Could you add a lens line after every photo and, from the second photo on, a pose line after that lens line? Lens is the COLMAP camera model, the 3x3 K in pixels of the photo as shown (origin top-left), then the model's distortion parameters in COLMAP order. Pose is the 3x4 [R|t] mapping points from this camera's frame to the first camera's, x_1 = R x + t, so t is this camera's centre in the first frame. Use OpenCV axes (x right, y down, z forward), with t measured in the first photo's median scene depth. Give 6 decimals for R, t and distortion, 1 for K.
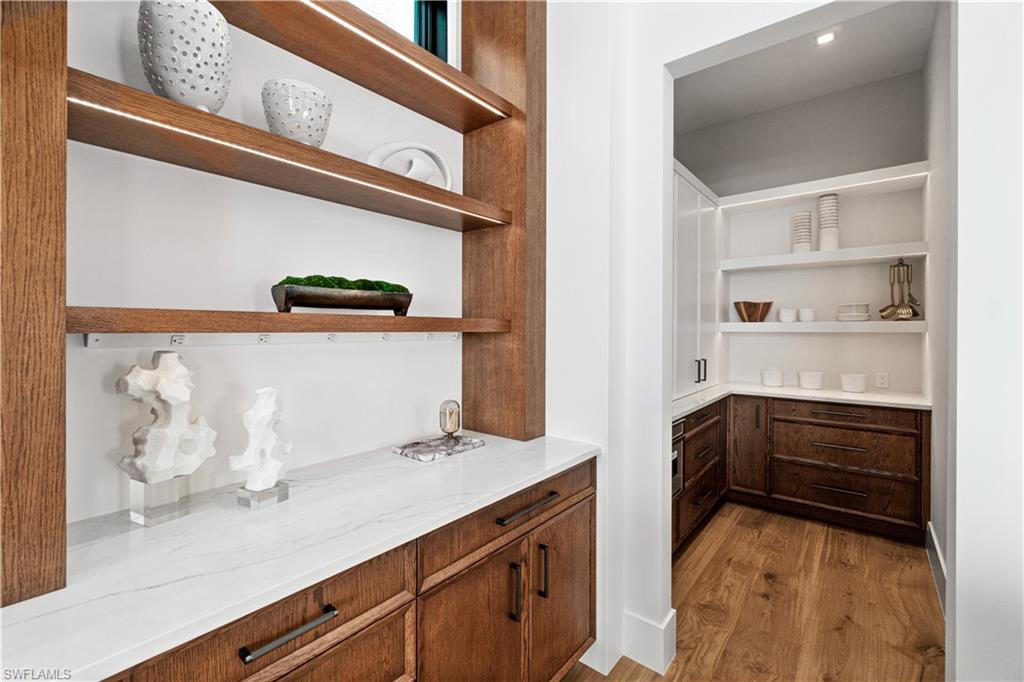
lens RADIAL K [[436.5, 0, 508.5], [0, 436.5, 332.2], [0, 0, 1]] dist [-0.003317, -0.000218]
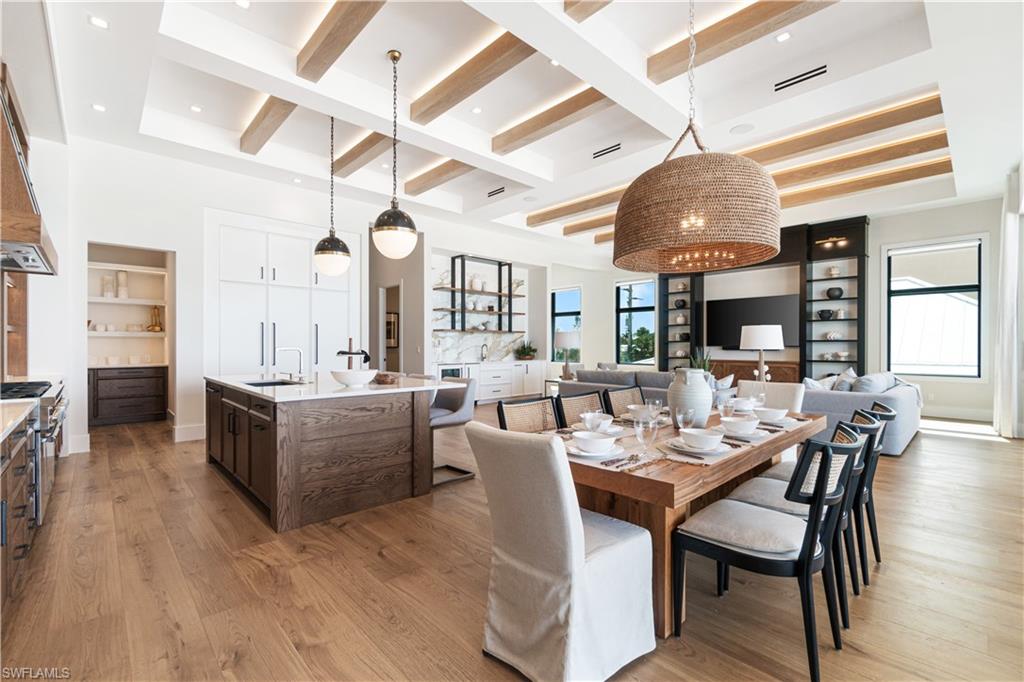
lens RADIAL K [[439.2, 0, 510.5], [0, 439.2, 341.5], [0, 0, 1]] dist [-0.005483, 0.000368]
pose [[0.115501, -0.003171, 0.993302, -1.238731], [0.003758, 0.999989, 0.002756, 0.026486], [-0.993300, 0.003415, 0.115512, -1.189475]]
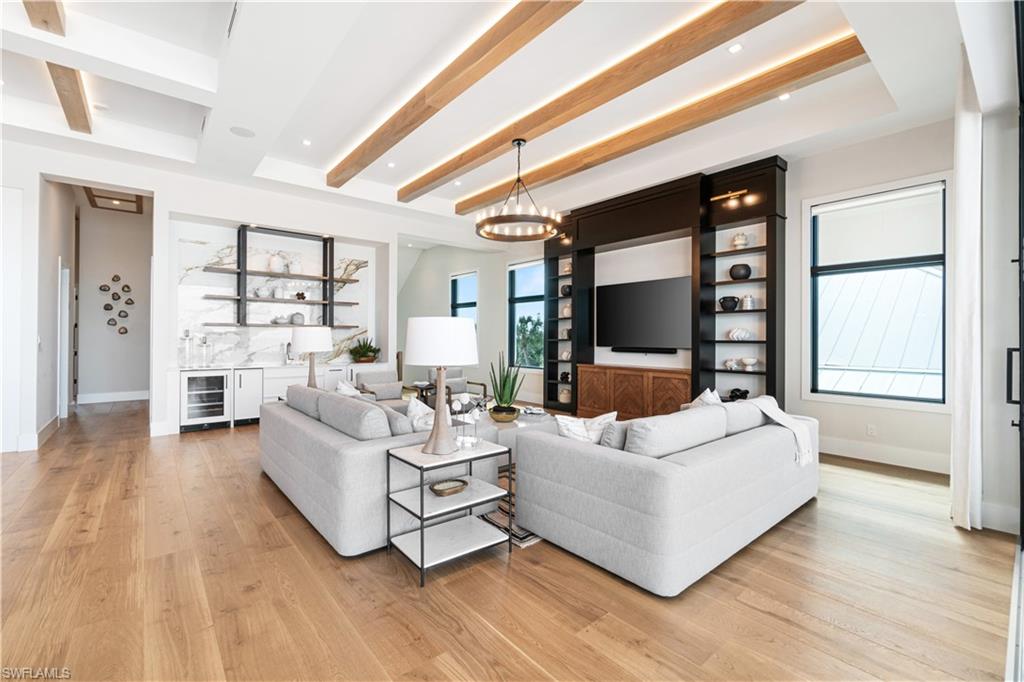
lens RADIAL K [[439.2, 0, 513.7], [0, 439.2, 337.2], [0, 0, 1]] dist [-0.005483, 0.000368]
pose [[0.180021, -0.005231, 0.983649, -0.334837], [-0.001780, 0.999982, 0.005644, 0.009417], [-0.983661, -0.002767, 0.180009, -2.247780]]
